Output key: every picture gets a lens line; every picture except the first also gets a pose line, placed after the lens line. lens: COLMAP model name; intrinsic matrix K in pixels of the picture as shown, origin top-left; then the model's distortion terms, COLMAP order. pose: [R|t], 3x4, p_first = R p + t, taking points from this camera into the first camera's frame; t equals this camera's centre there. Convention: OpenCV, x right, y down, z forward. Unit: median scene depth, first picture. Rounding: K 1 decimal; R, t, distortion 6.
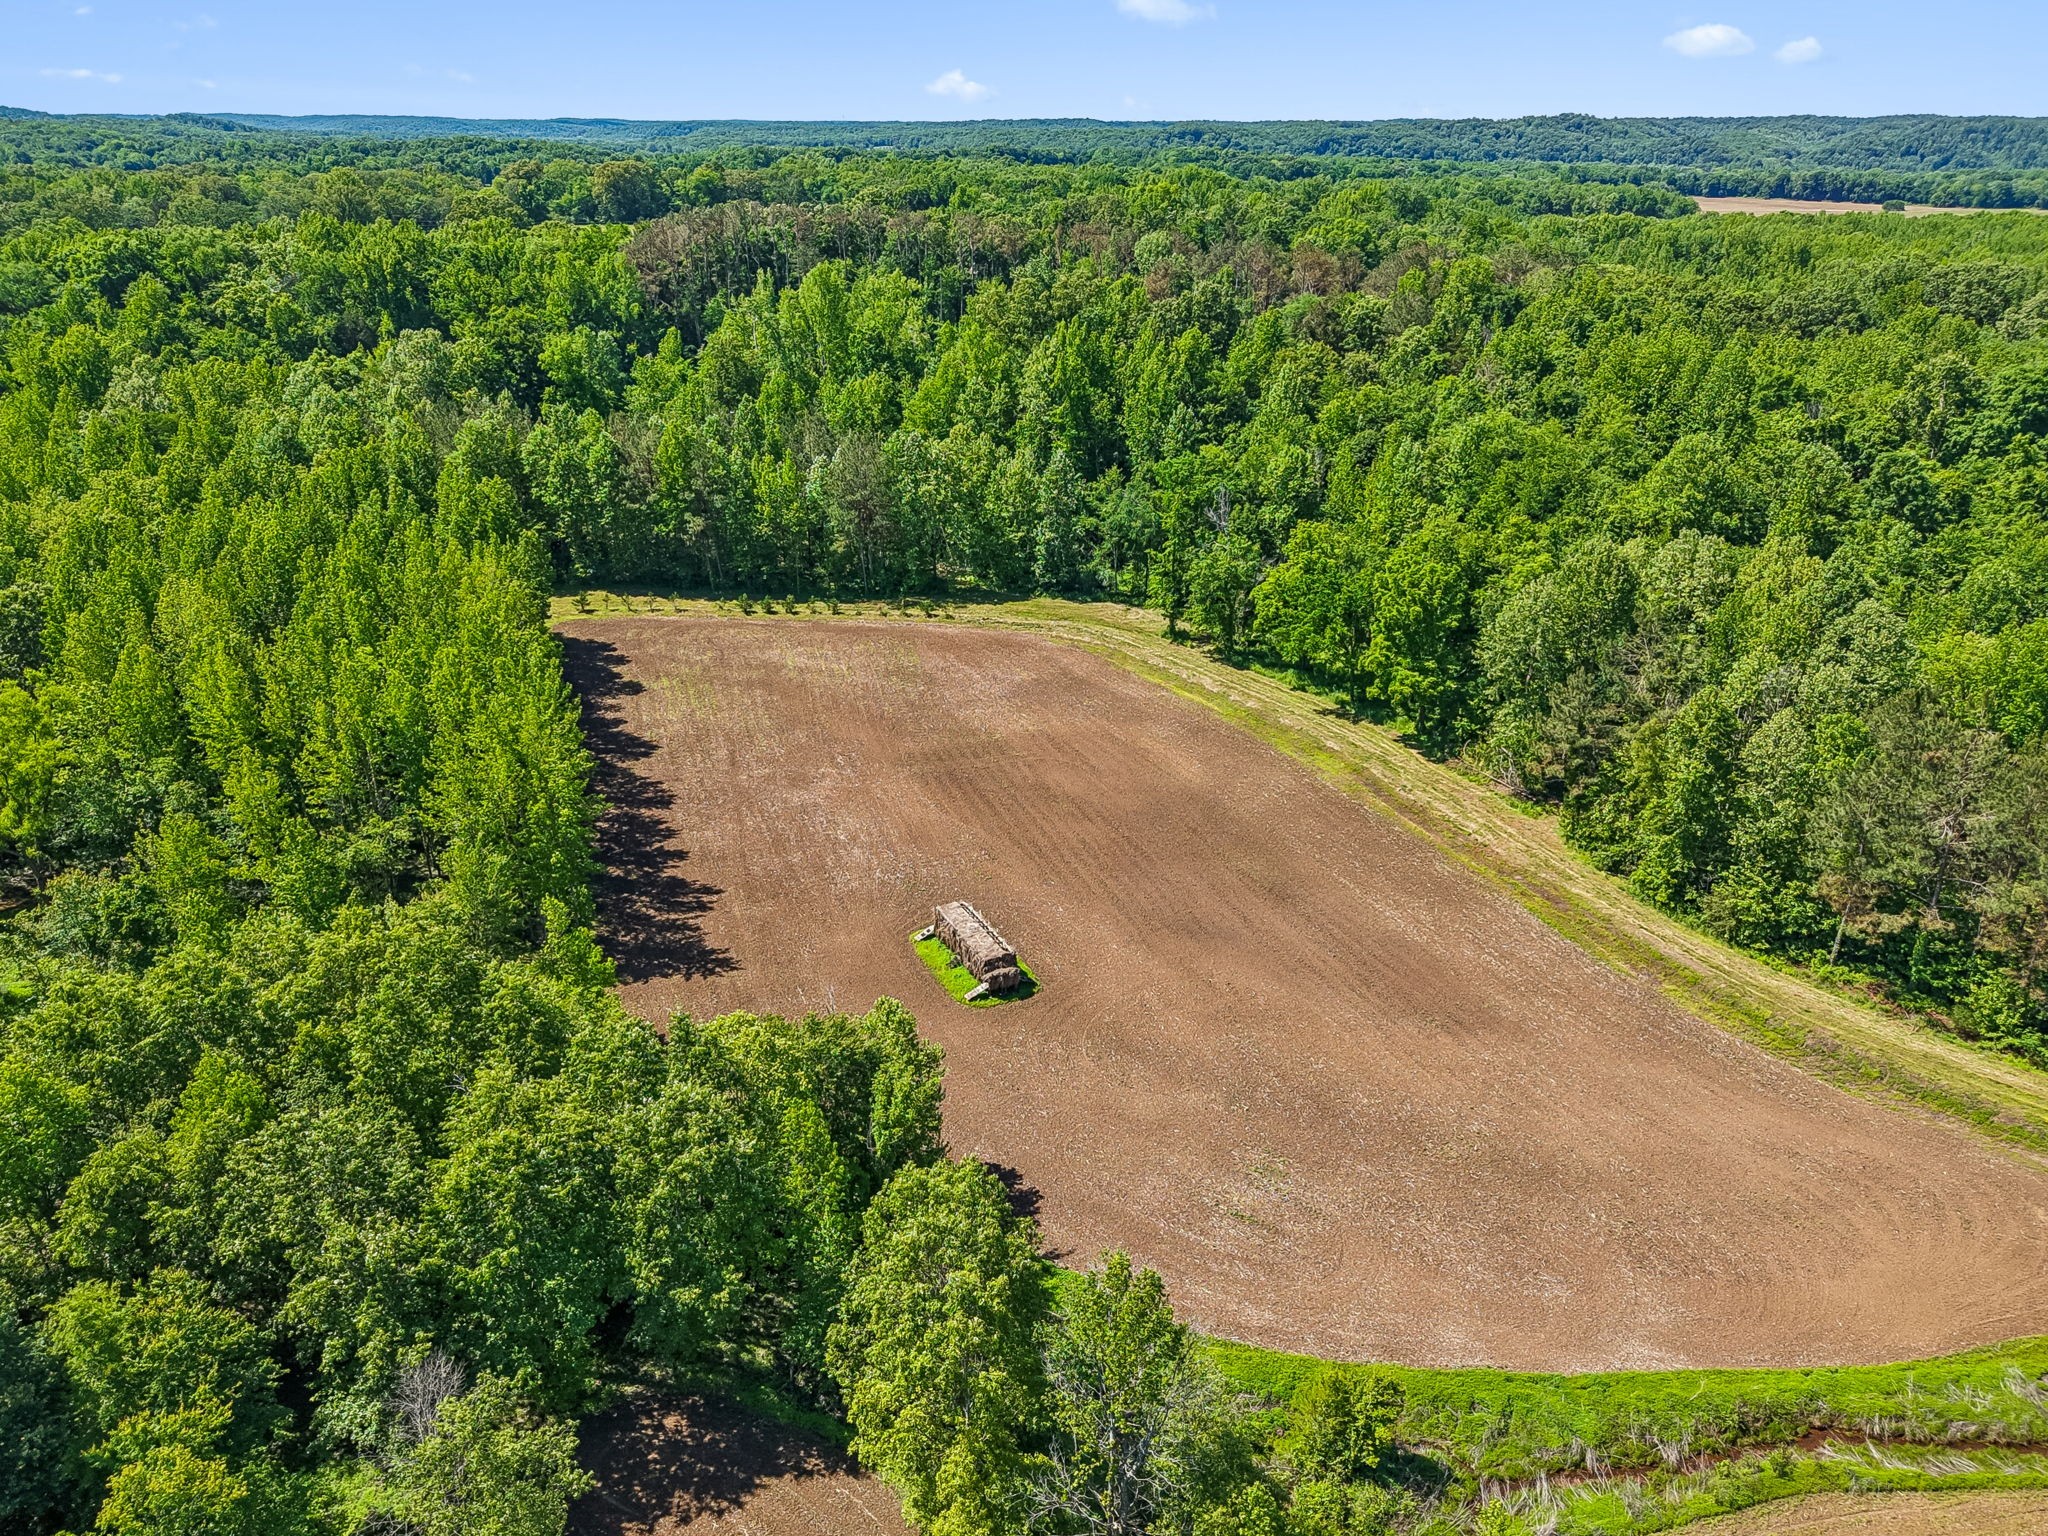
lens RADIAL K [[1454.1, 0, 1024.0], [0, 1454.1, 768.0], [0, 0, 1]] dist [0.001171, -0.002040]
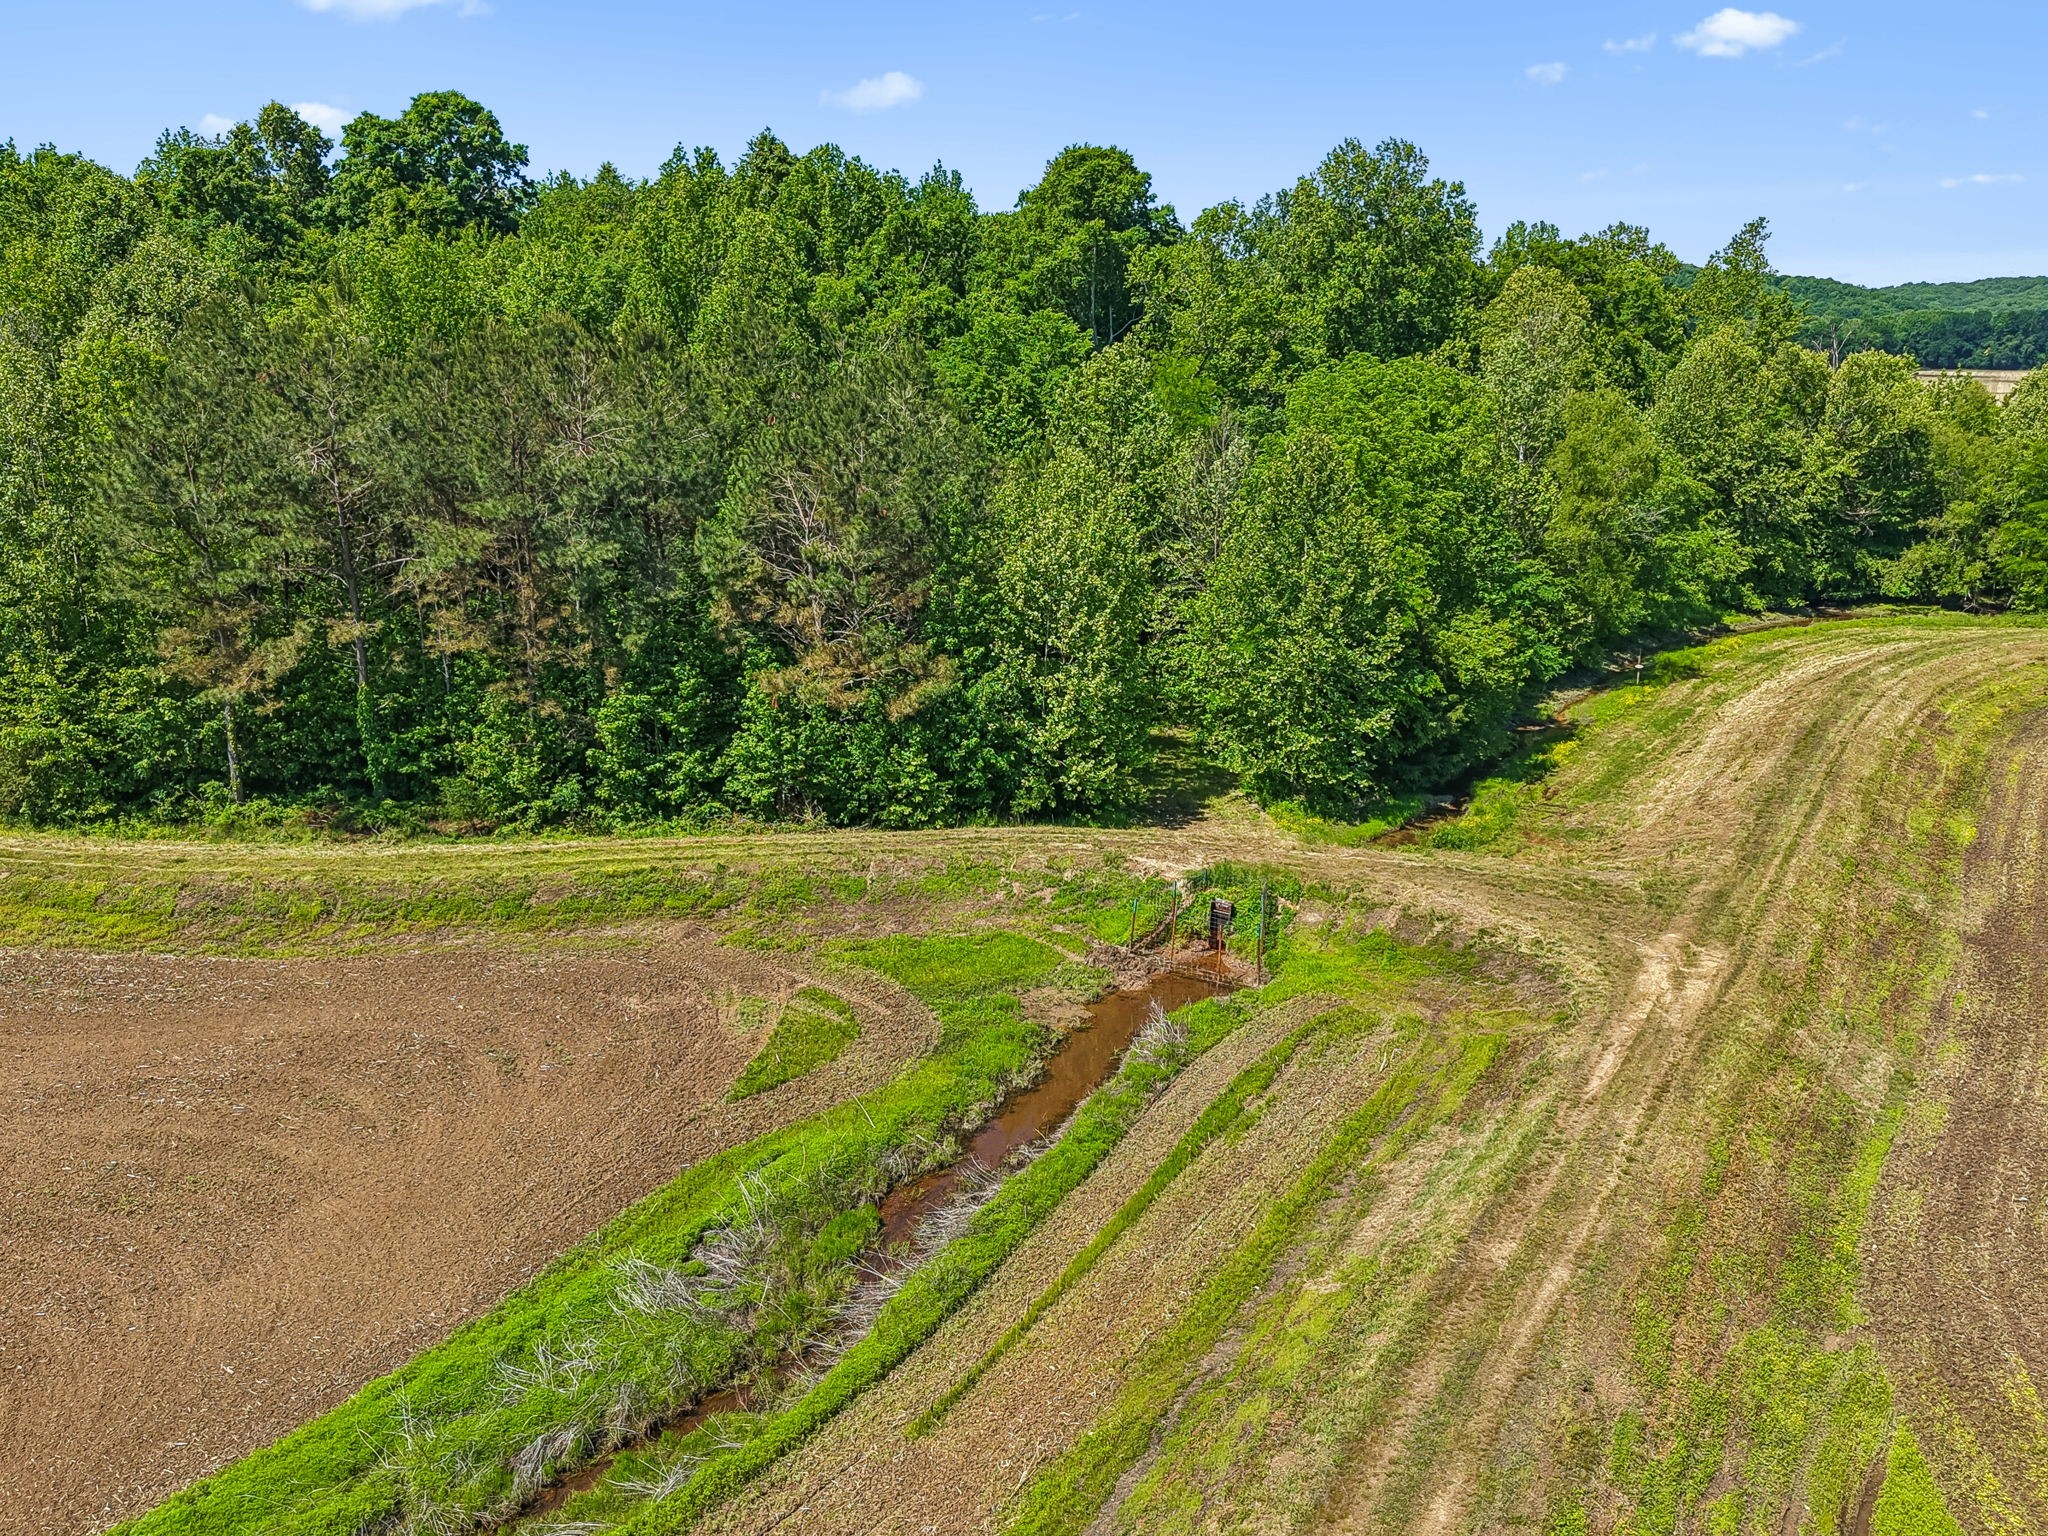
lens RADIAL K [[1670.9, 0, 1024.0], [0, 1670.9, 768.0], [0, 0, 1]] dist [0.009374, 0.003633]
pose [[0.640614, -0.200637, 0.741187, 0.315040], [0.304110, 0.952624, -0.004973, 0.233071], [-0.705074, 0.228588, 0.671281, 0.419322]]
